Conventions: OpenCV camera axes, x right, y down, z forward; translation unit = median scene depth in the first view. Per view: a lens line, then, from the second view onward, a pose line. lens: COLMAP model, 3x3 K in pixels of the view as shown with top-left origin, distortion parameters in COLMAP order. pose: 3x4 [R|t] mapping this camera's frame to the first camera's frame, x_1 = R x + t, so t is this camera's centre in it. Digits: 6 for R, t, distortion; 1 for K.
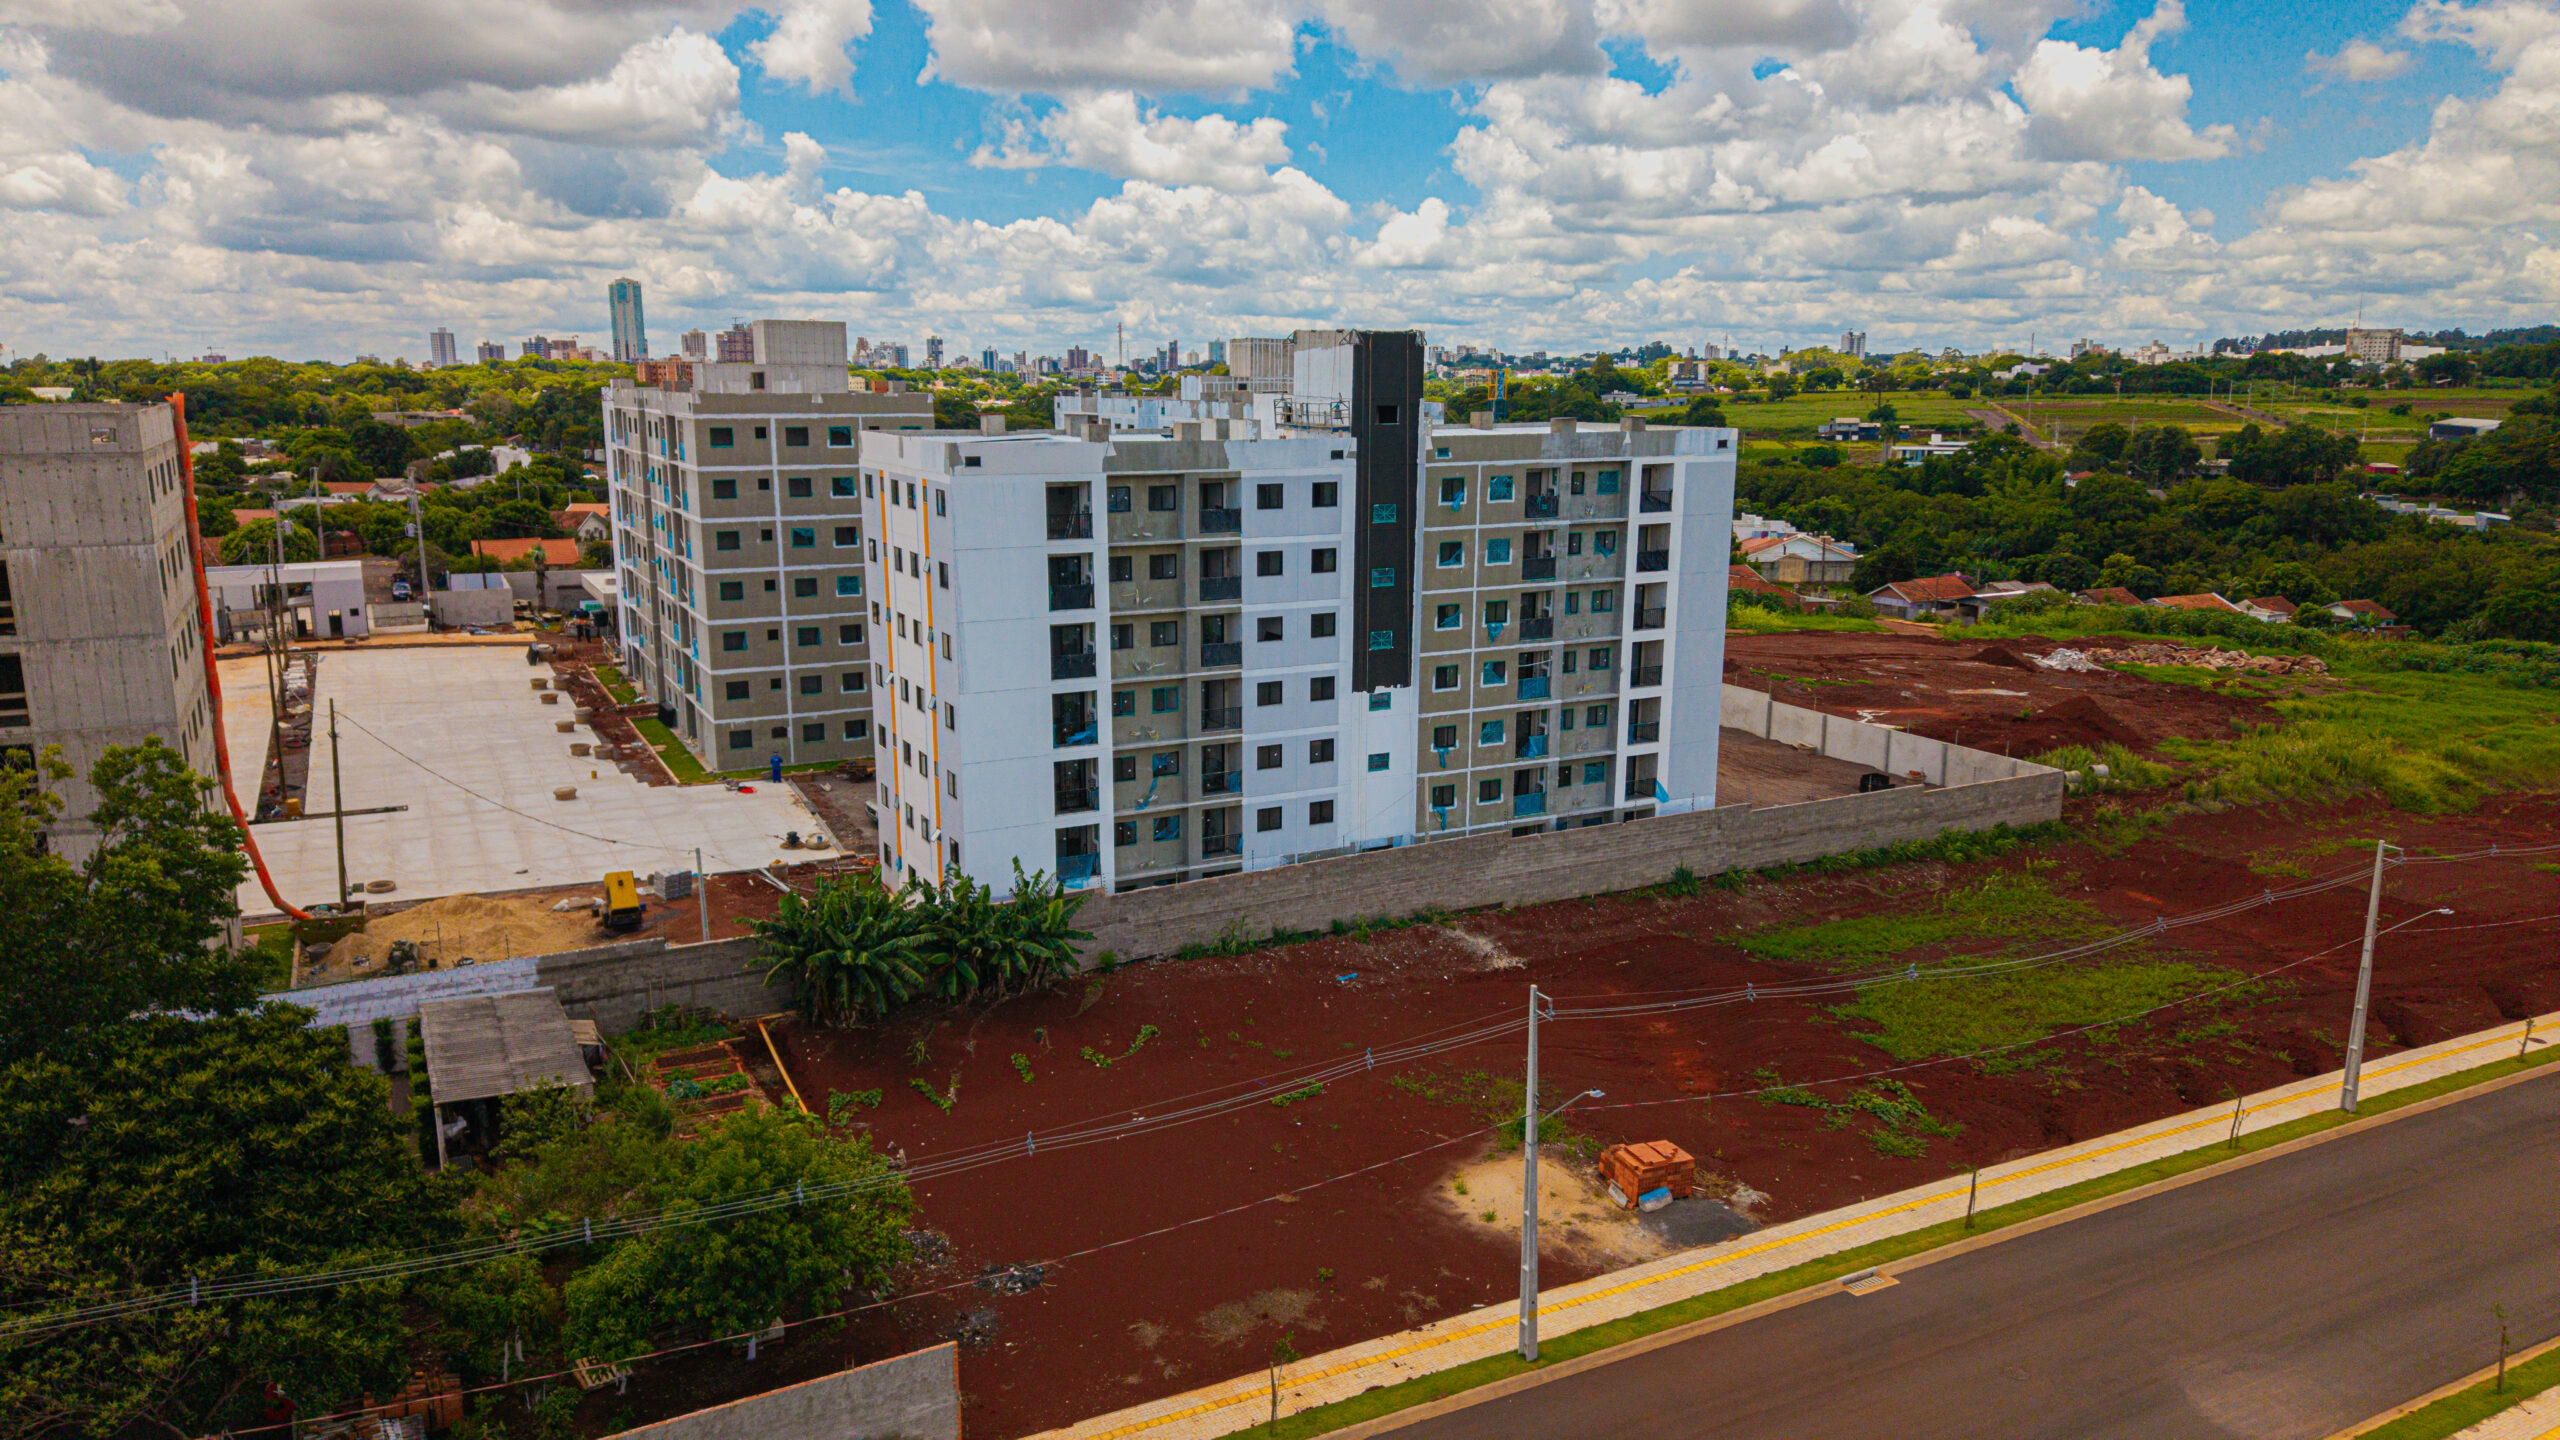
lens RADIAL K [[1712.1, 0, 1280.0], [0, 1712.1, 720.0], [0, 0, 1]] dist [0.018161, -0.007310]
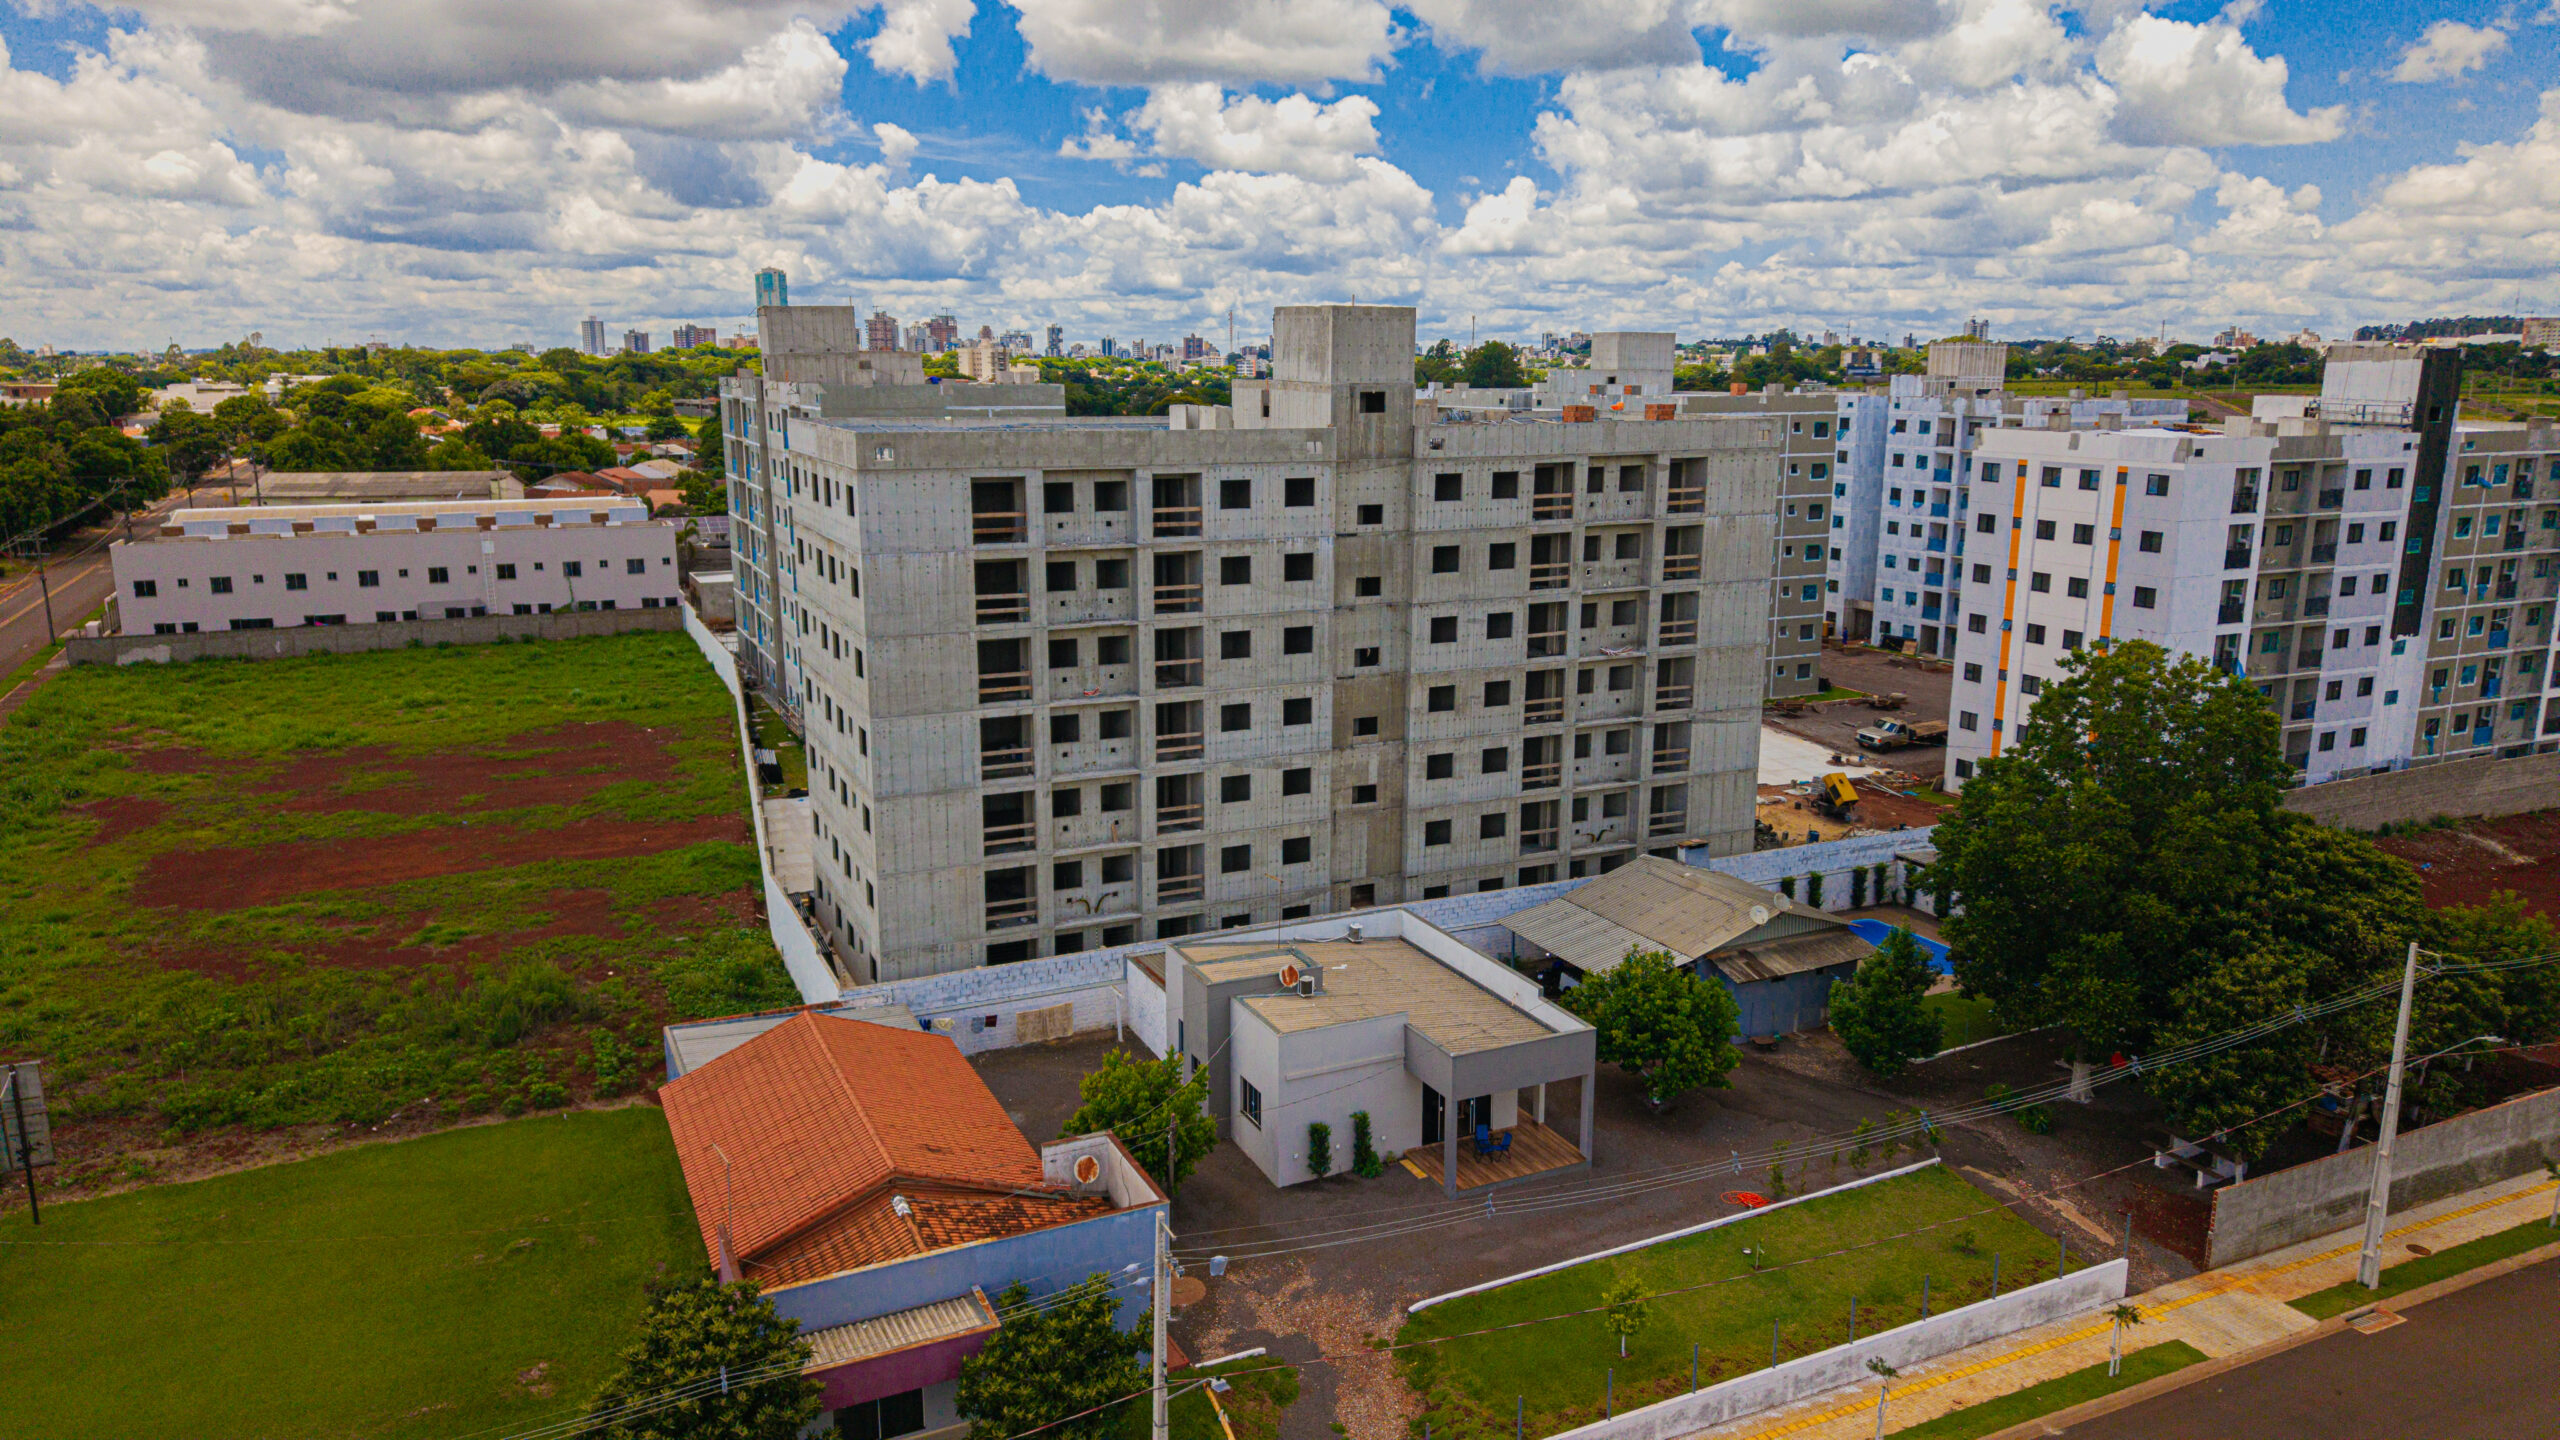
lens RADIAL K [[1712.1, 0, 1280.0], [0, 1712.1, 720.0], [0, 0, 1]] dist [0.018161, -0.007310]
pose [[0.998994, 0.010169, -0.043679, -0.176324], [-0.009848, 0.999923, 0.007549, 0.010113], [0.043752, -0.007112, 0.999017, -0.069105]]
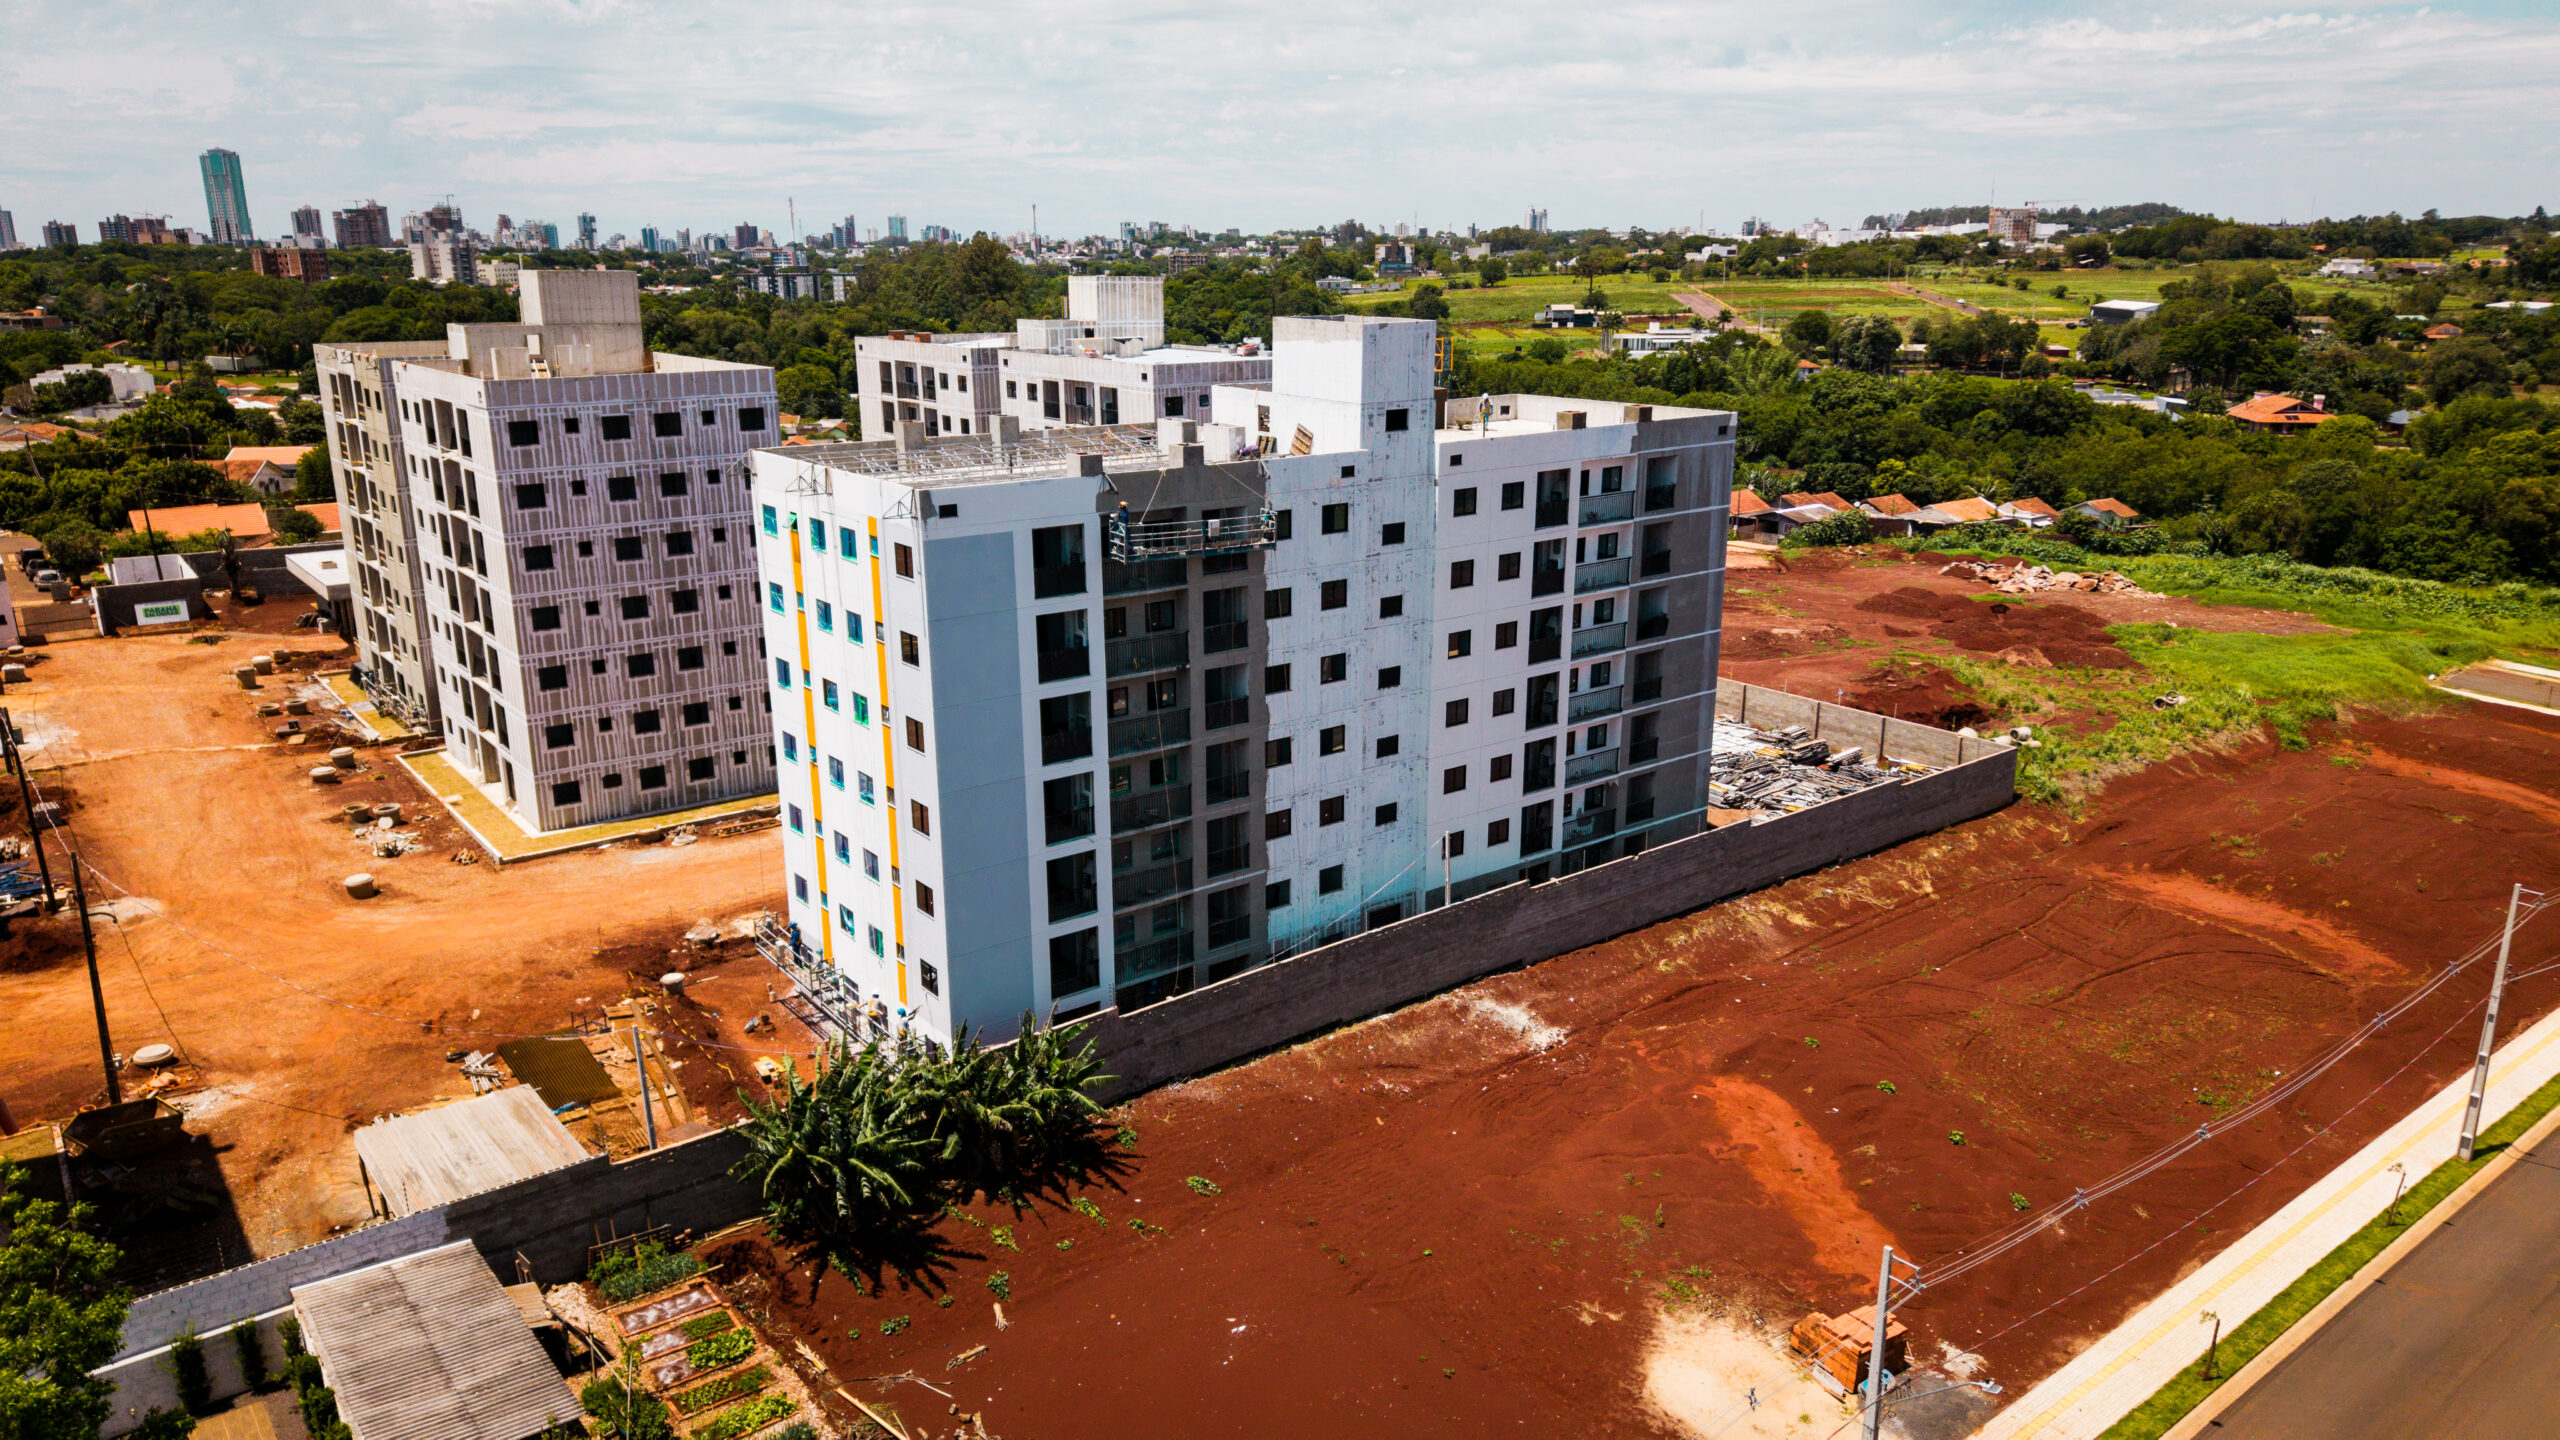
lens RADIAL K [[1712.1, 0, 1280.0], [0, 1712.1, 720.0], [0, 0, 1]] dist [0.018161, -0.007310]
pose [[0.984127, -0.051772, 0.169745, -0.036599], [0.039974, 0.996589, 0.072201, -0.022939], [-0.172904, -0.064269, 0.982840, 0.039104]]
